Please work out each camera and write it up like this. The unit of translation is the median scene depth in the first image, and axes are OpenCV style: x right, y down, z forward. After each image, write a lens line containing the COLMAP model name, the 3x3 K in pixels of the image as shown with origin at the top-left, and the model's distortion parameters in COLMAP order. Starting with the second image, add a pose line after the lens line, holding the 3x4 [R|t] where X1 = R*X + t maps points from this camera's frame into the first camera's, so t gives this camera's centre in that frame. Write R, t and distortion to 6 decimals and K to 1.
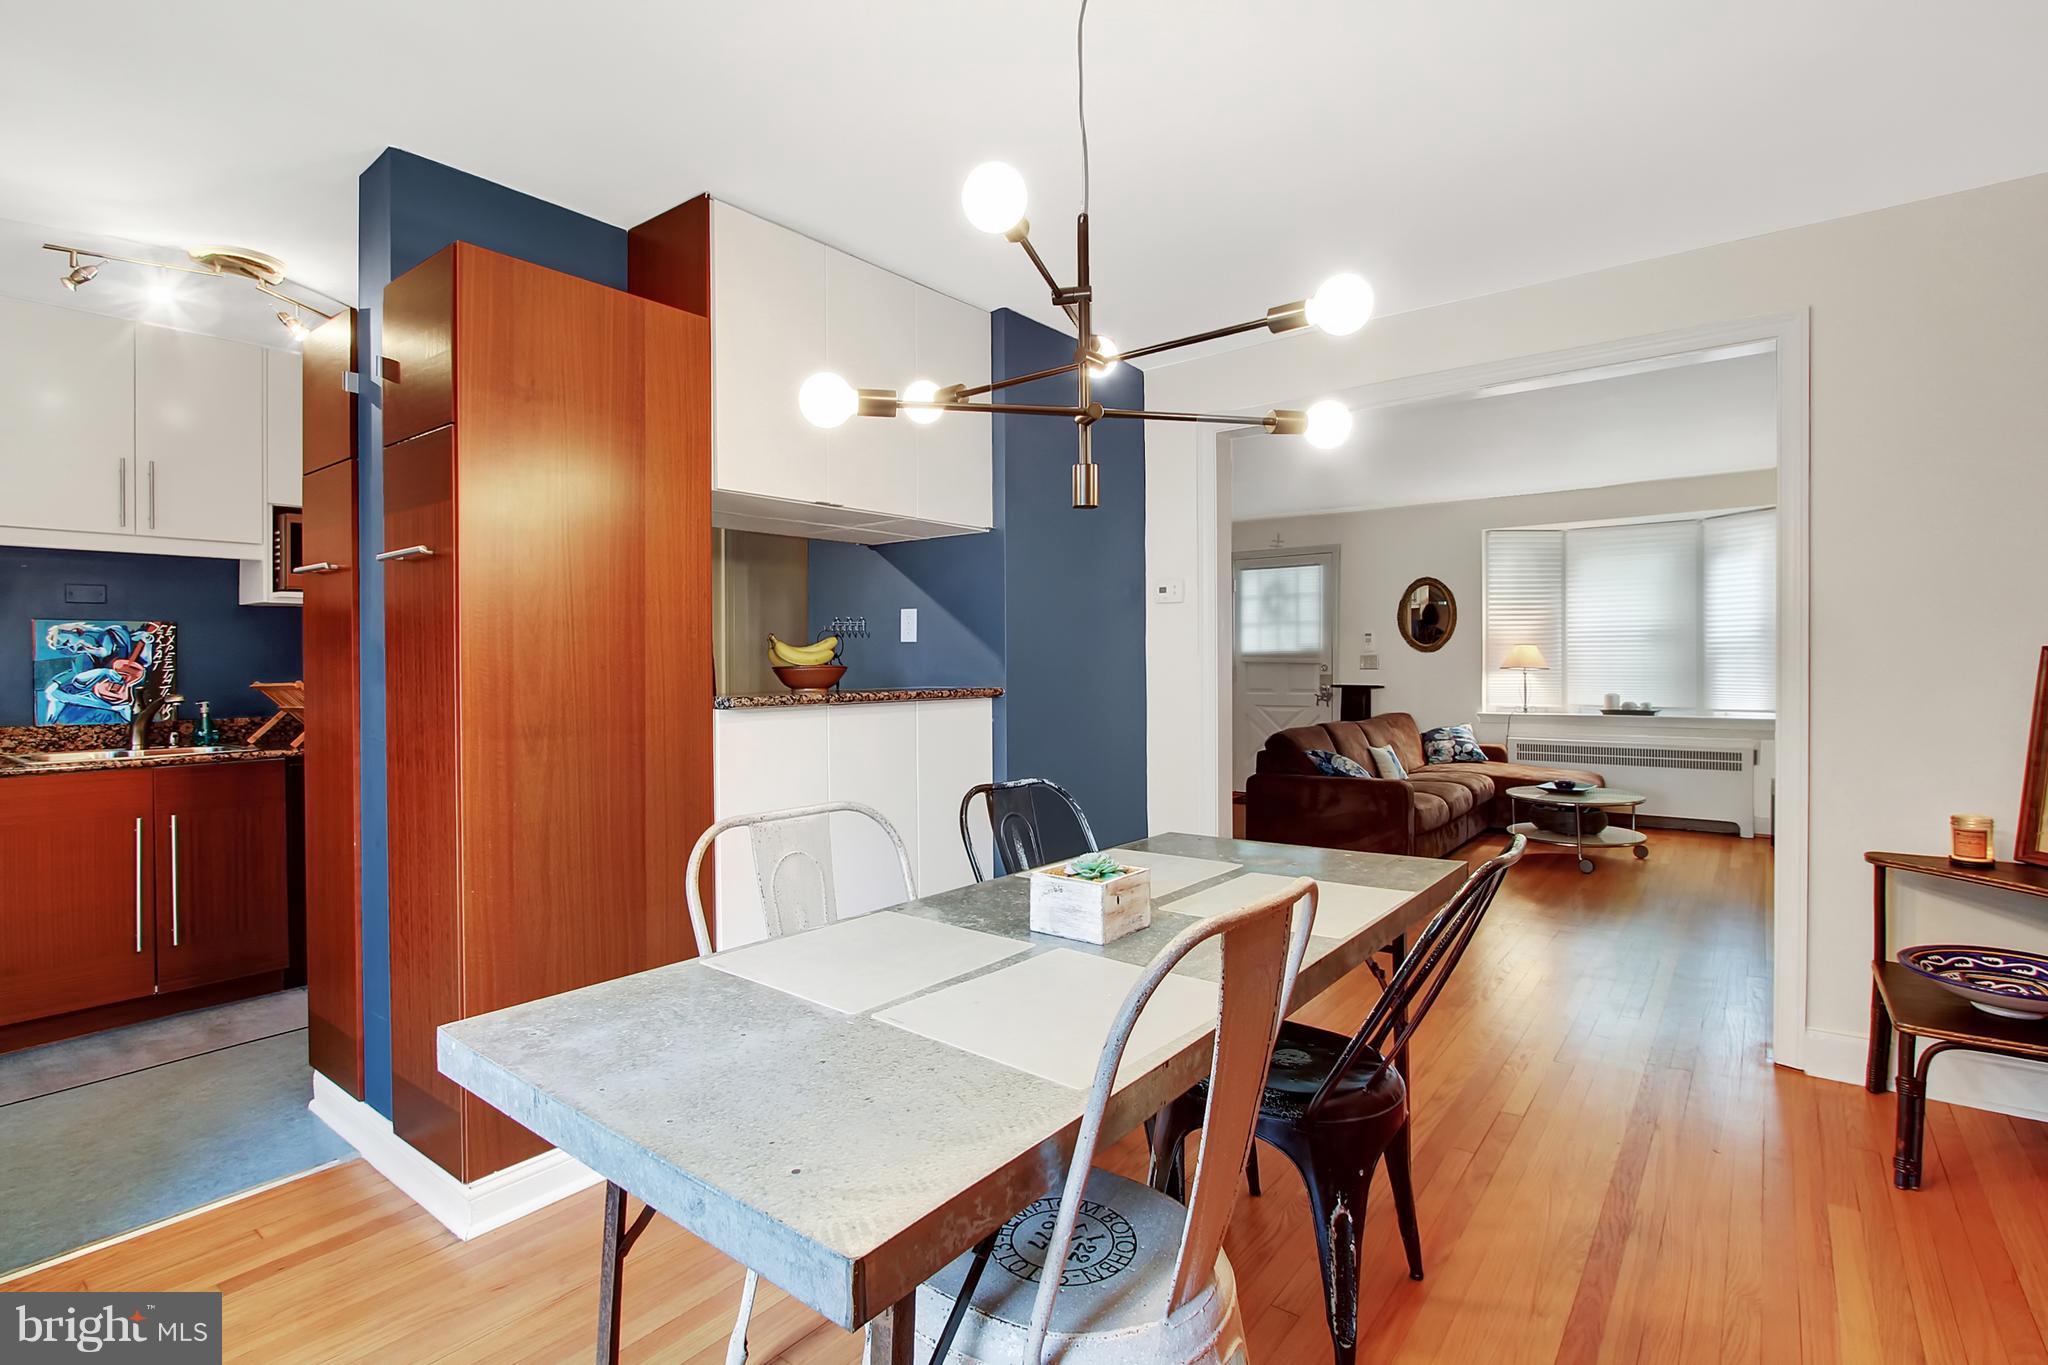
lens RADIAL K [[985.9, 0, 1020.3], [0, 985.9, 668.7], [0, 0, 1]] dist [-0.023683, 0.000600]
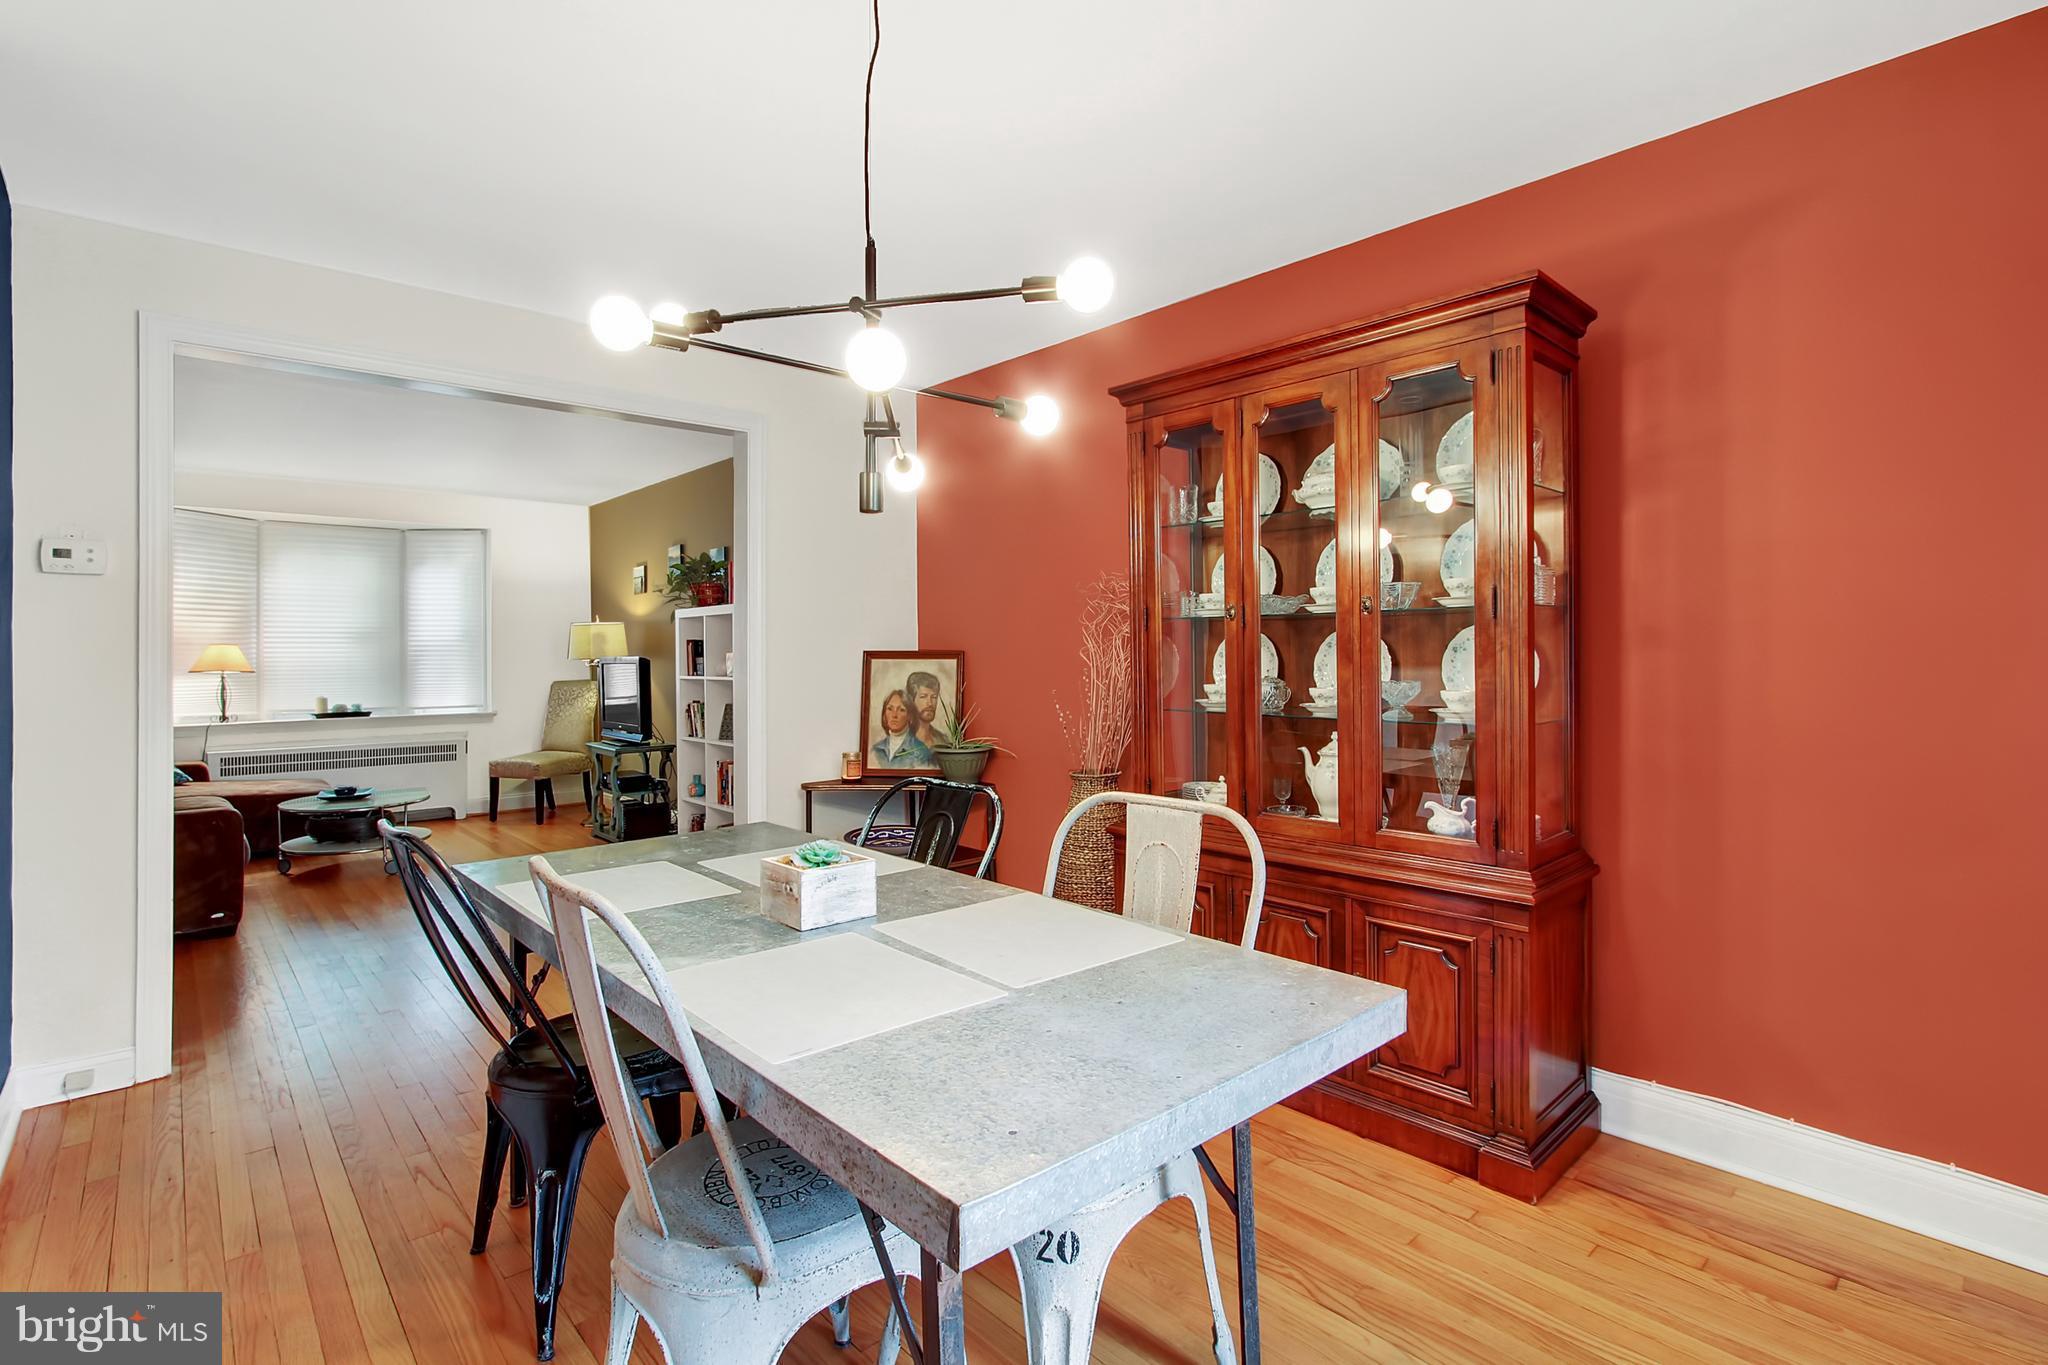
lens RADIAL K [[936.6, 0, 1041.7], [0, 936.6, 645.0], [0, 0, 1]] dist [-0.000789, -0.000020]
pose [[0.174052, 0.016504, 0.984598, -0.232331], [0.012607, 0.999740, -0.018986, 0.001023], [-0.984656, 0.015717, 0.173799, 0.161579]]
